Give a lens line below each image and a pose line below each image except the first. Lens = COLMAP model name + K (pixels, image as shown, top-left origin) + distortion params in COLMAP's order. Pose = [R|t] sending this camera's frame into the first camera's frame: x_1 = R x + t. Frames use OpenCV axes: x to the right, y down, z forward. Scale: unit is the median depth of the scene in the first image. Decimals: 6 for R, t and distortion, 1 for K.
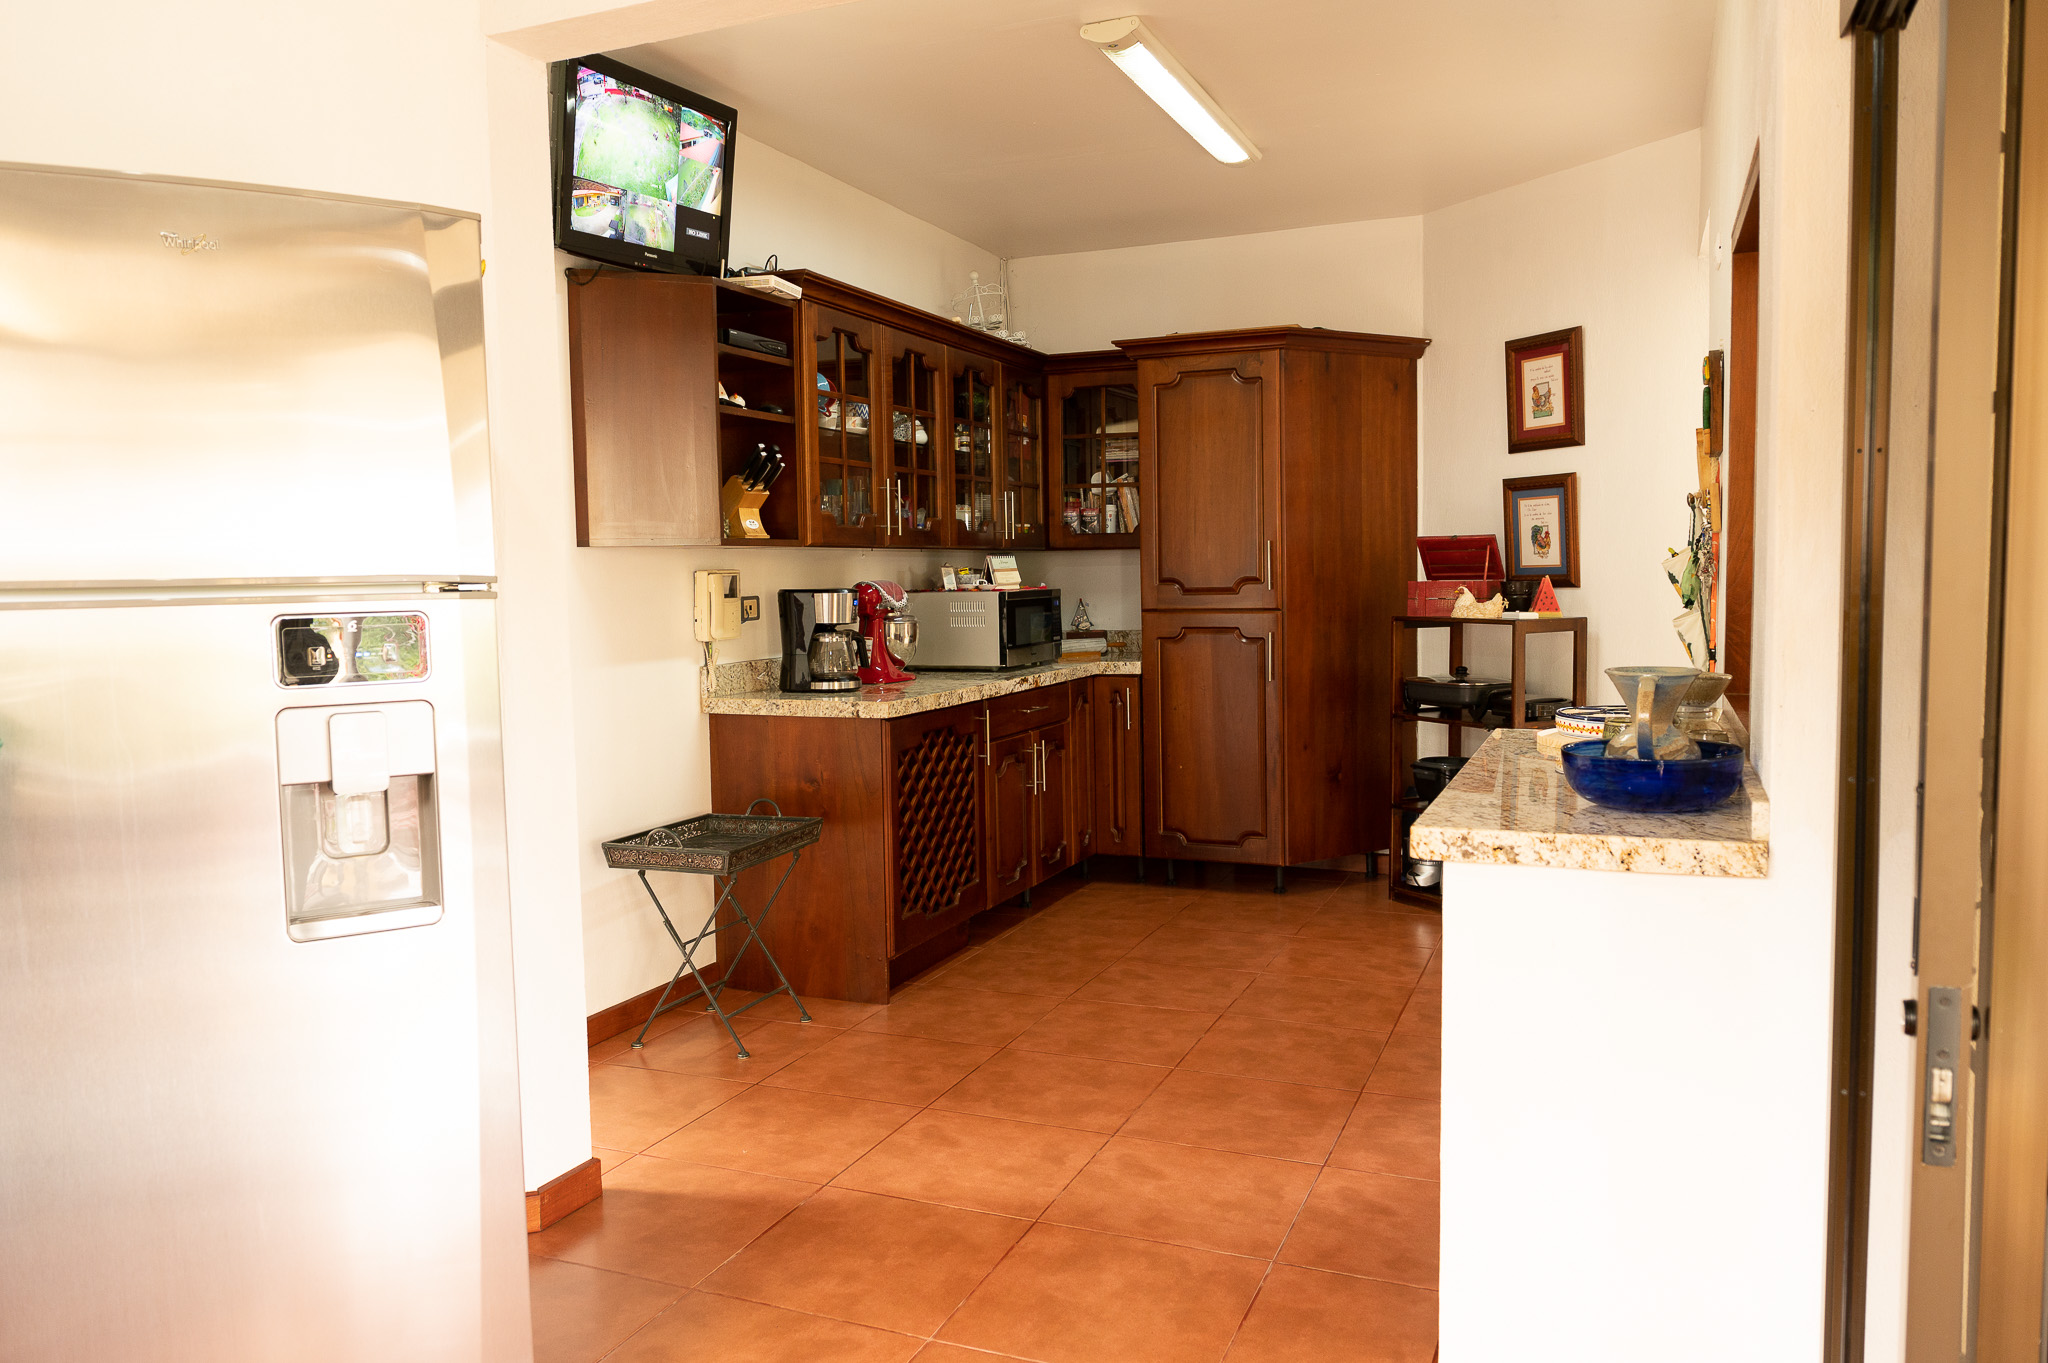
lens RADIAL K [[1504.2, 0, 1024.0], [0, 1504.2, 681.5], [0, 0, 1]] dist [0.001018, -0.000833]
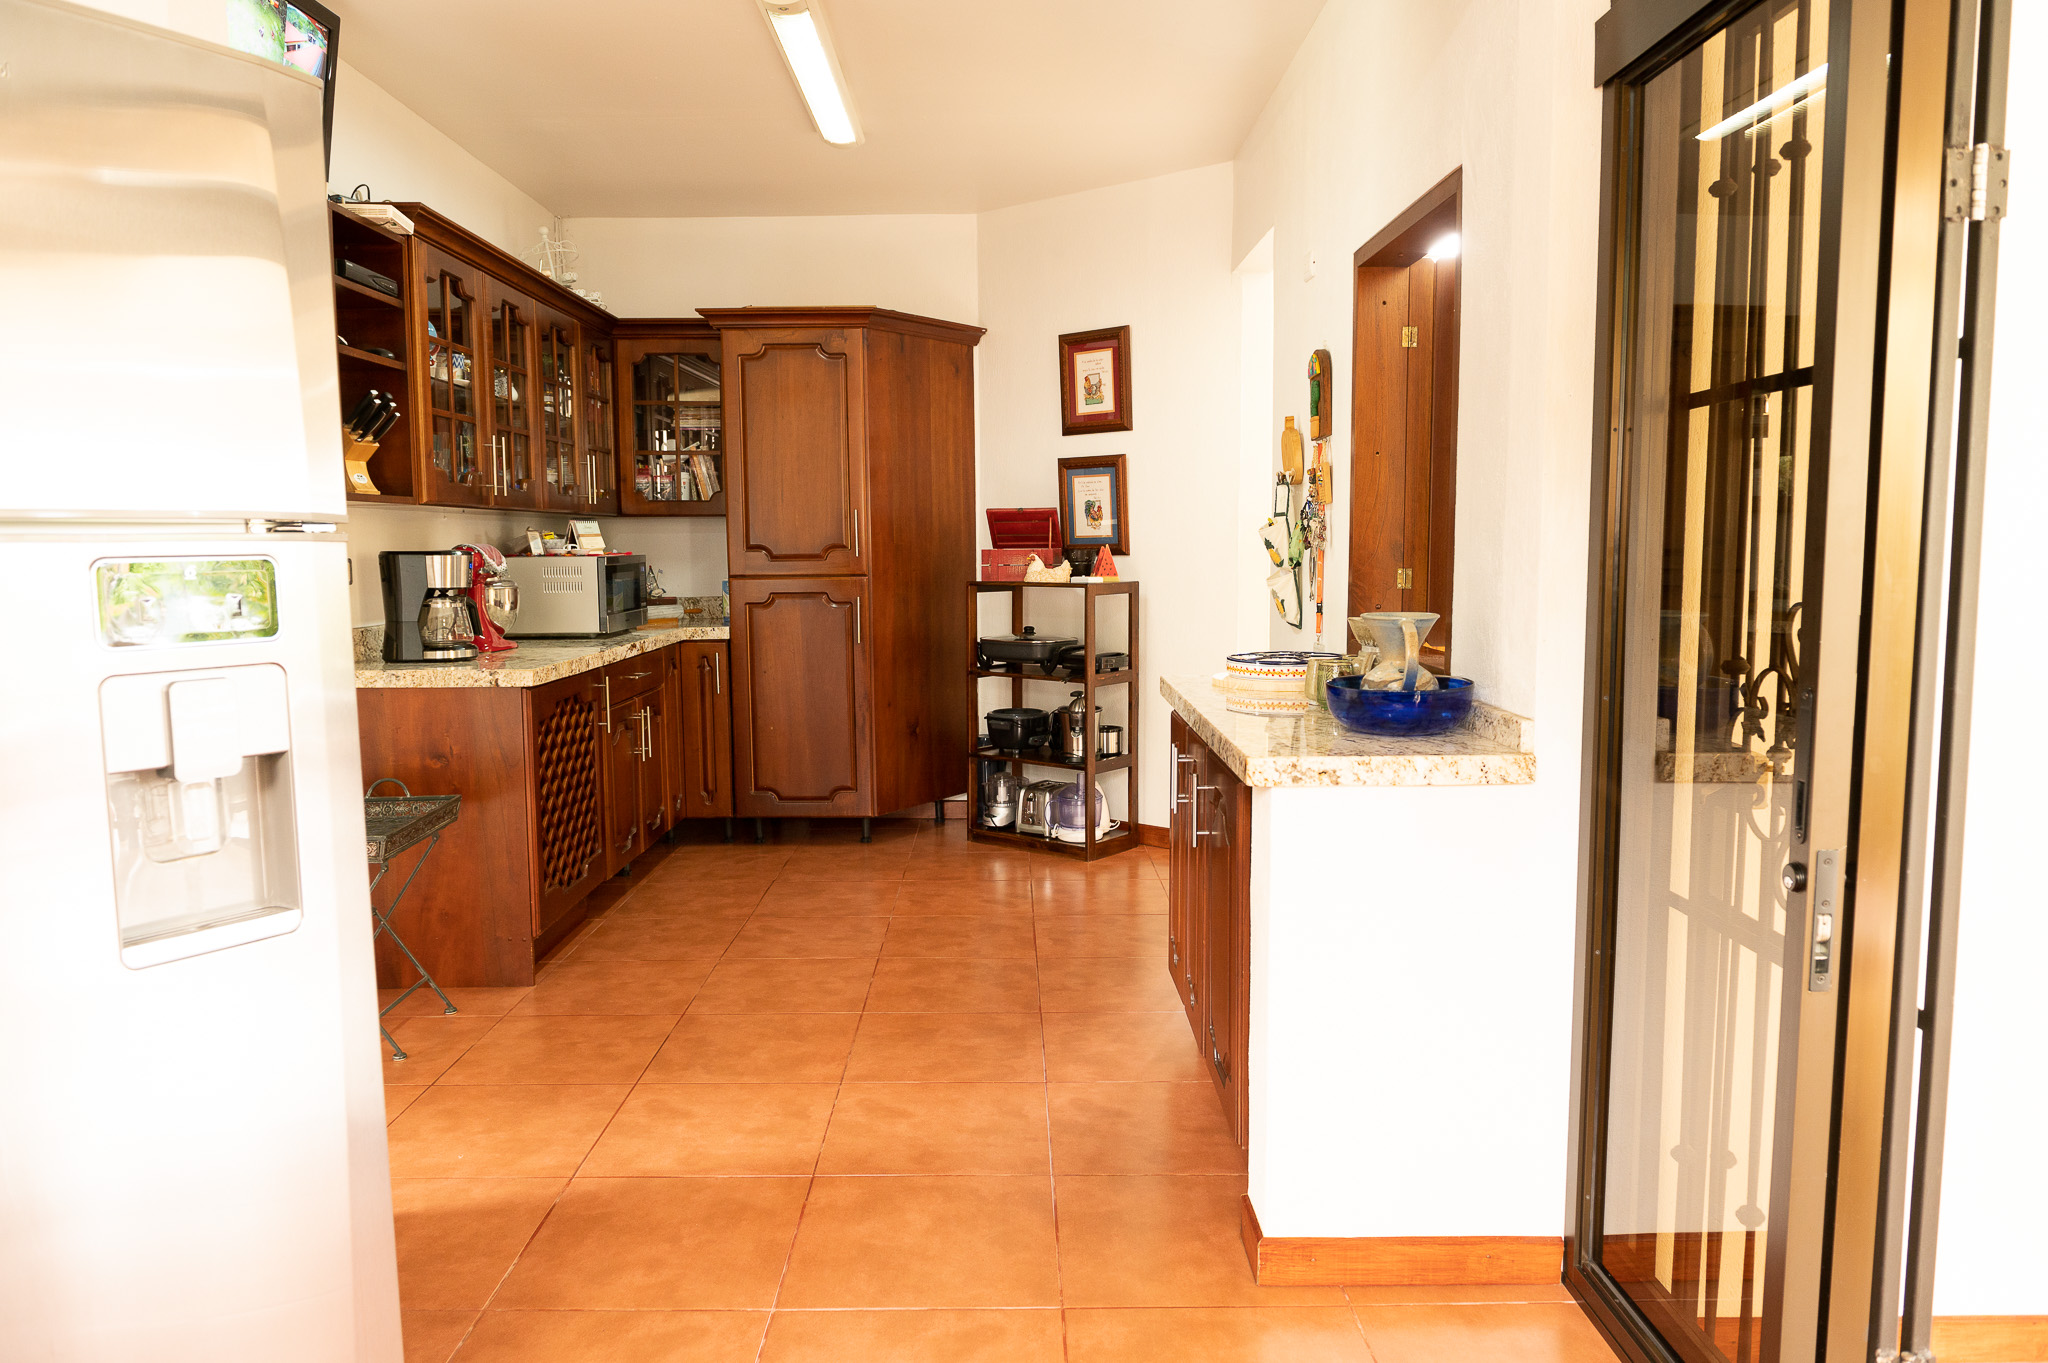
lens RADIAL K [[1401.6, 0, 1024.0], [0, 1401.6, 681.5], [0, 0, 1]] dist [-0.010017, -0.004383]
pose [[0.918468, -0.029773, 0.394372, -0.139761], [0.021636, 0.999452, 0.025063, 0.005372], [-0.394902, -0.014487, 0.918609, 0.058001]]
